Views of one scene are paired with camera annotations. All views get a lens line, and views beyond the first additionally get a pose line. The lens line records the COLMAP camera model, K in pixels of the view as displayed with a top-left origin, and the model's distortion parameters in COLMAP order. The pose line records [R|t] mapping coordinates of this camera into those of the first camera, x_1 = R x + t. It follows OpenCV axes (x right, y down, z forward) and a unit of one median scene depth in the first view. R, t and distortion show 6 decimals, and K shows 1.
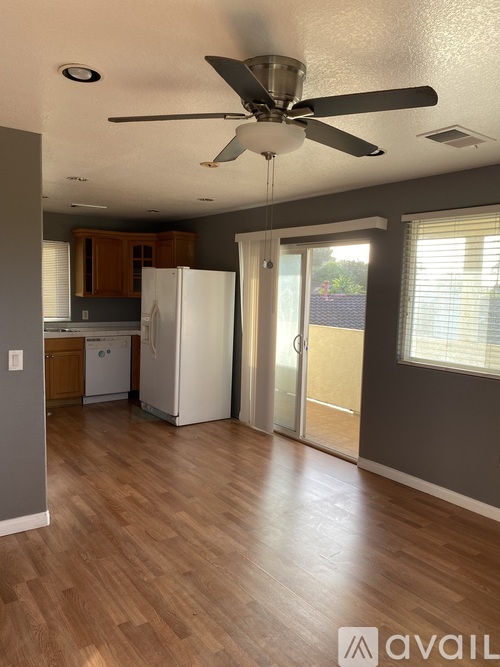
lens RADIAL K [[510.8, 0, 251.2], [0, 510.8, 334.8], [0, 0, 1]] dist [0.017154, -0.021646]
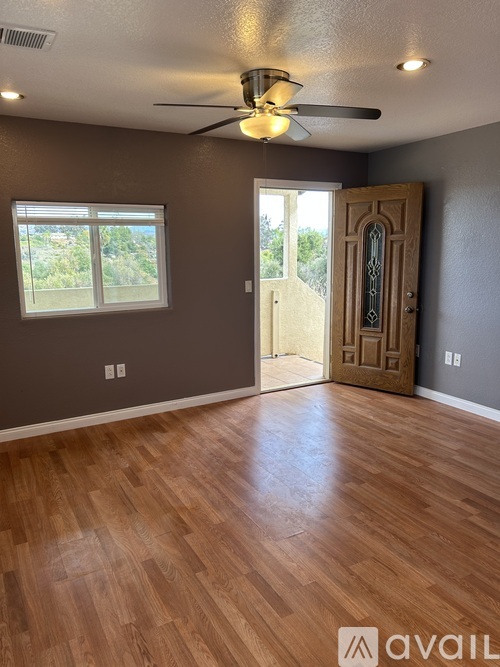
lens RADIAL K [[506.9, 0, 249.6], [0, 506.9, 333.6], [0, 0, 1]] dist [0.037382, -0.000307]
pose [[-0.991852, -0.039449, 0.121133, -0.082375], [-0.004195, 0.960445, 0.278438, -0.164488], [-0.127326, 0.275661, -0.952785, 1.816361]]
